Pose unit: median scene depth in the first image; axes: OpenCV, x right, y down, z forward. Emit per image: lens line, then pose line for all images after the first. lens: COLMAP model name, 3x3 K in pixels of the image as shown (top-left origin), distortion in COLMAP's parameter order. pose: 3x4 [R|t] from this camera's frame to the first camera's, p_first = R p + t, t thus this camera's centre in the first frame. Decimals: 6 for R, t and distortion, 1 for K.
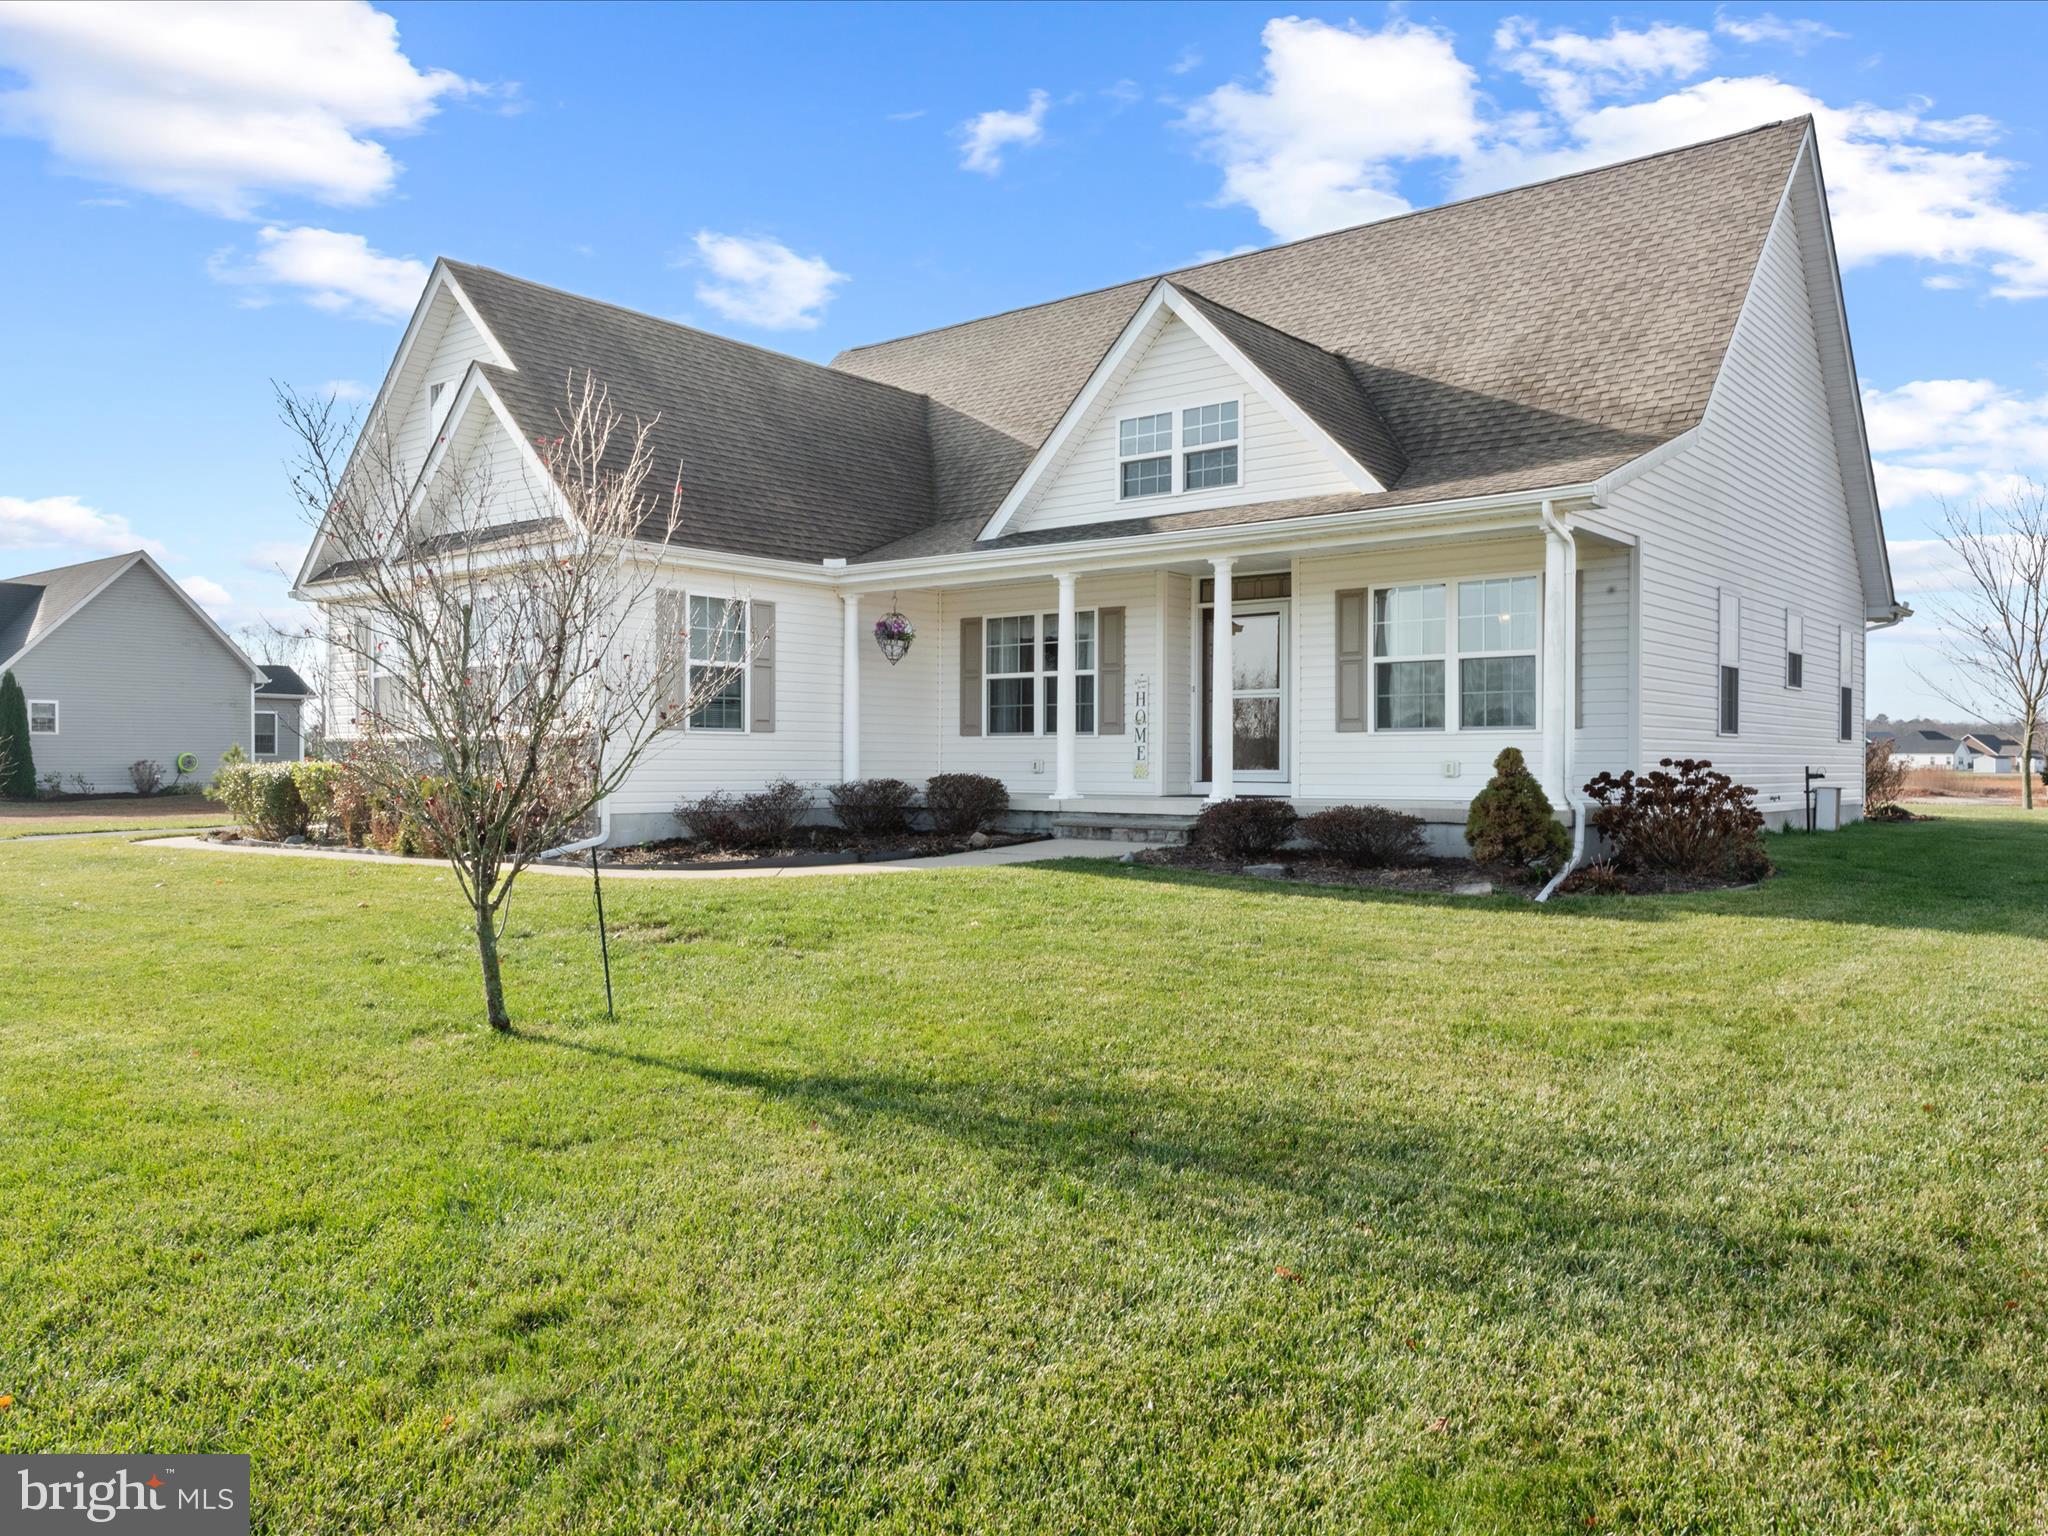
lens RADIAL K [[1530.0, 0, 1024.0], [0, 1530.0, 768.0], [0, 0, 1]] dist [0.006915, 0.000420]
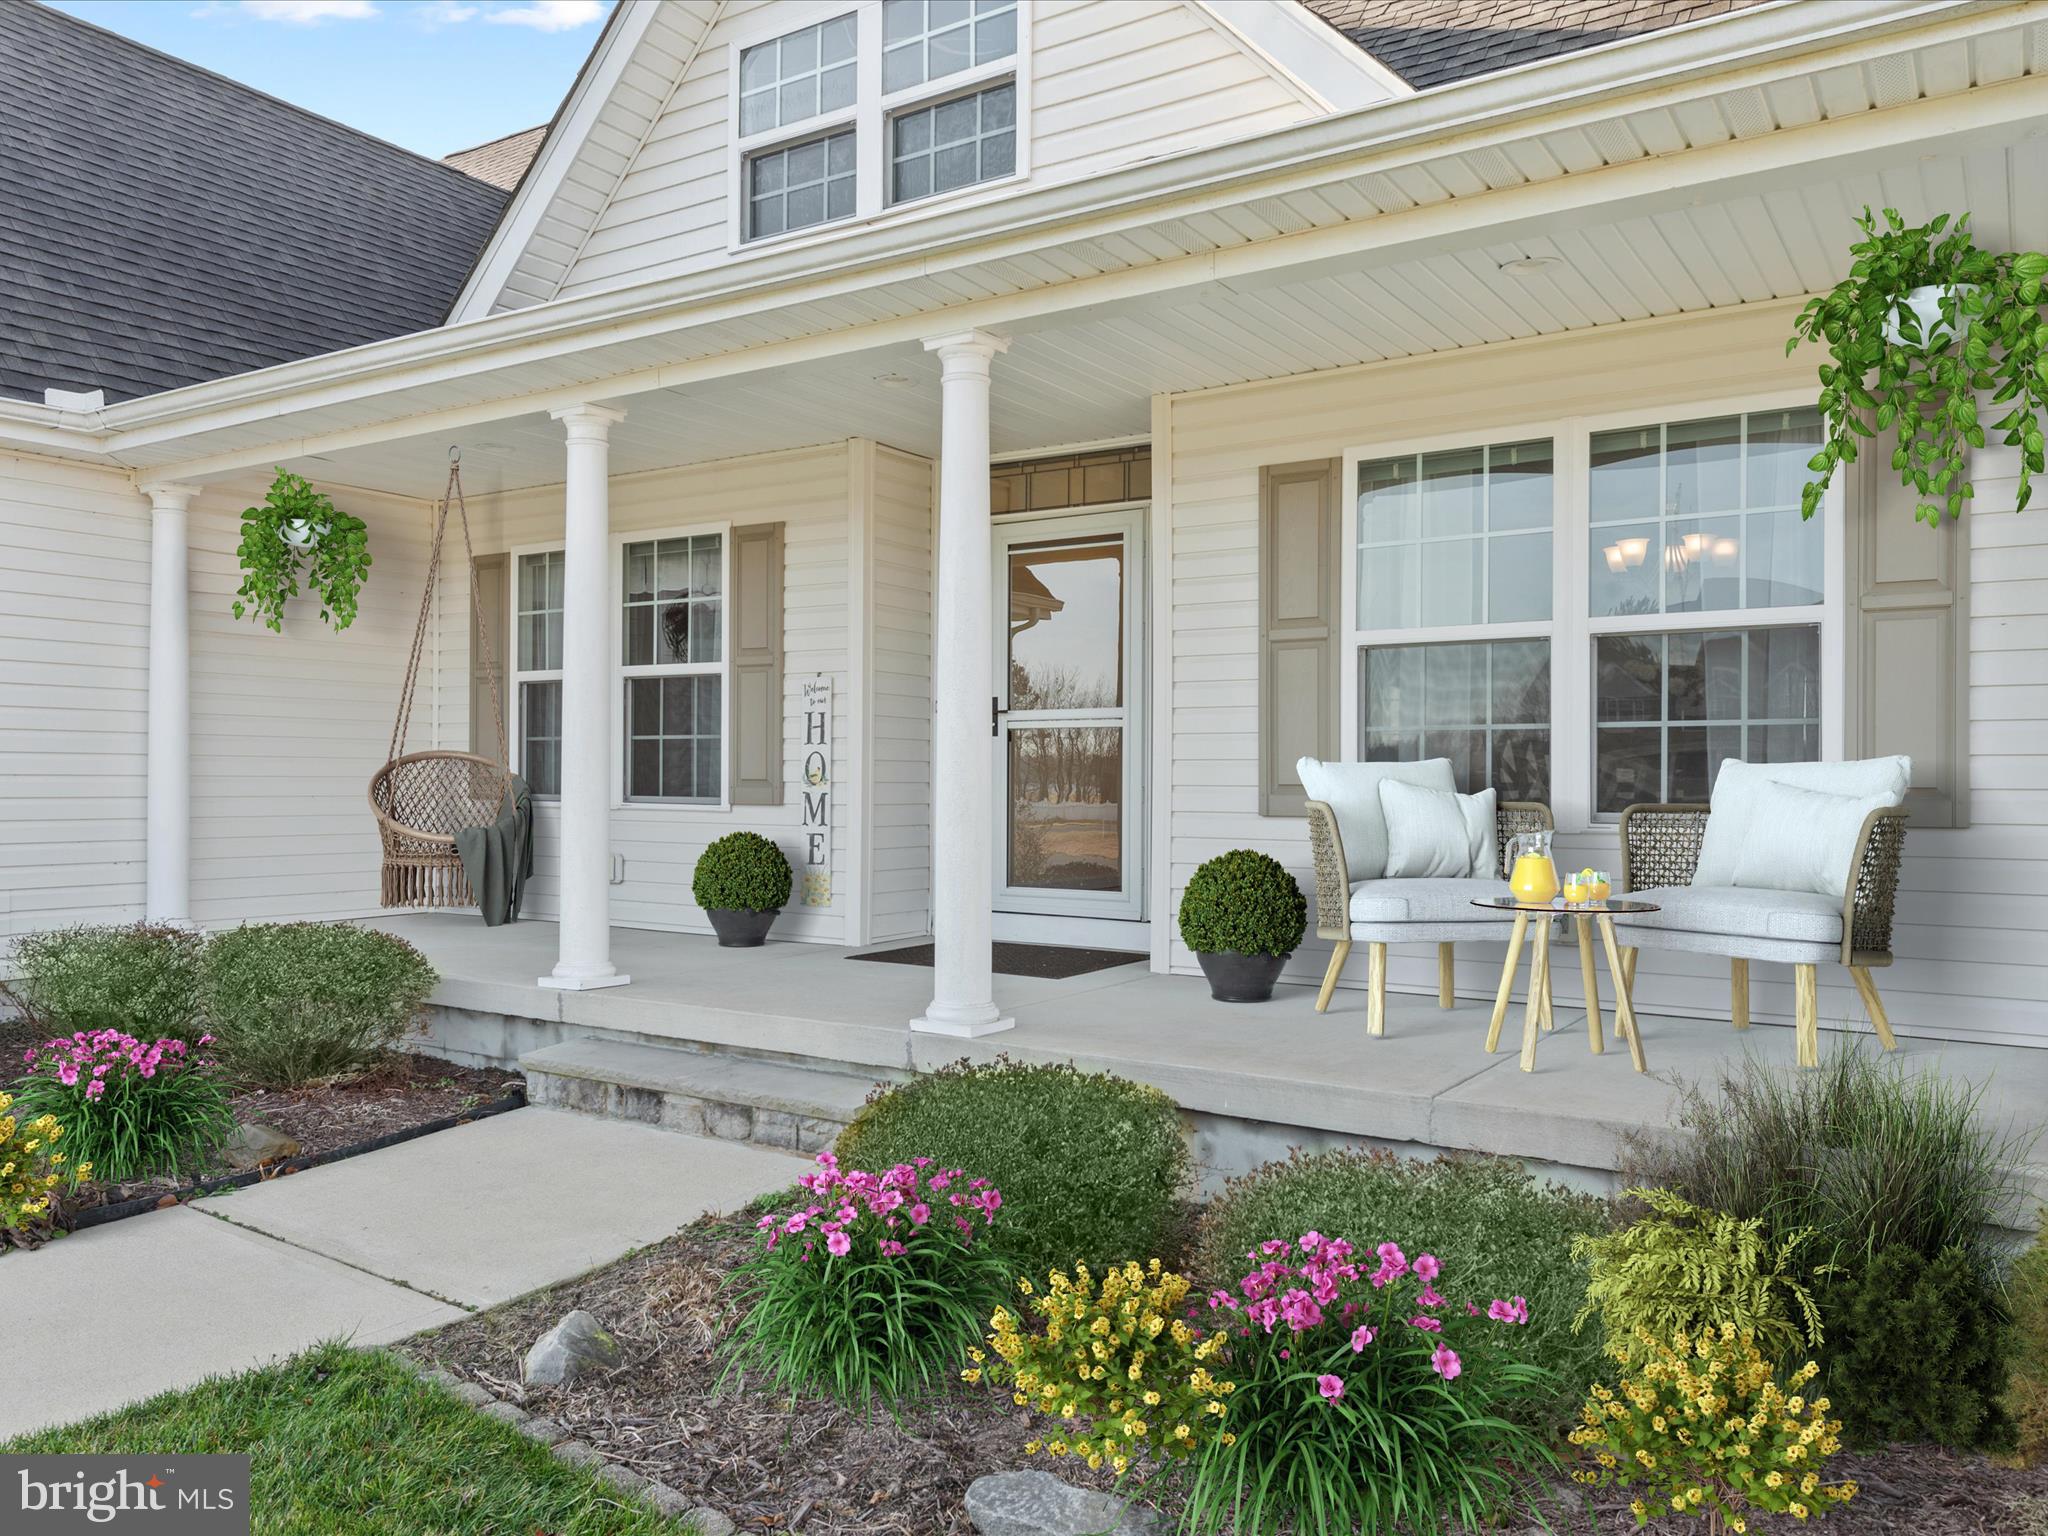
lens RADIAL K [[1530.0, 0, 1024.0], [0, 1530.0, 768.0], [0, 0, 1]] dist [0.006915, 0.000420]
pose [[0.995500, 0.001747, 0.094746, 0.101354], [-0.001220, 0.999983, -0.005620, -0.033386], [-0.094754, 0.005480, 0.995486, 0.593704]]
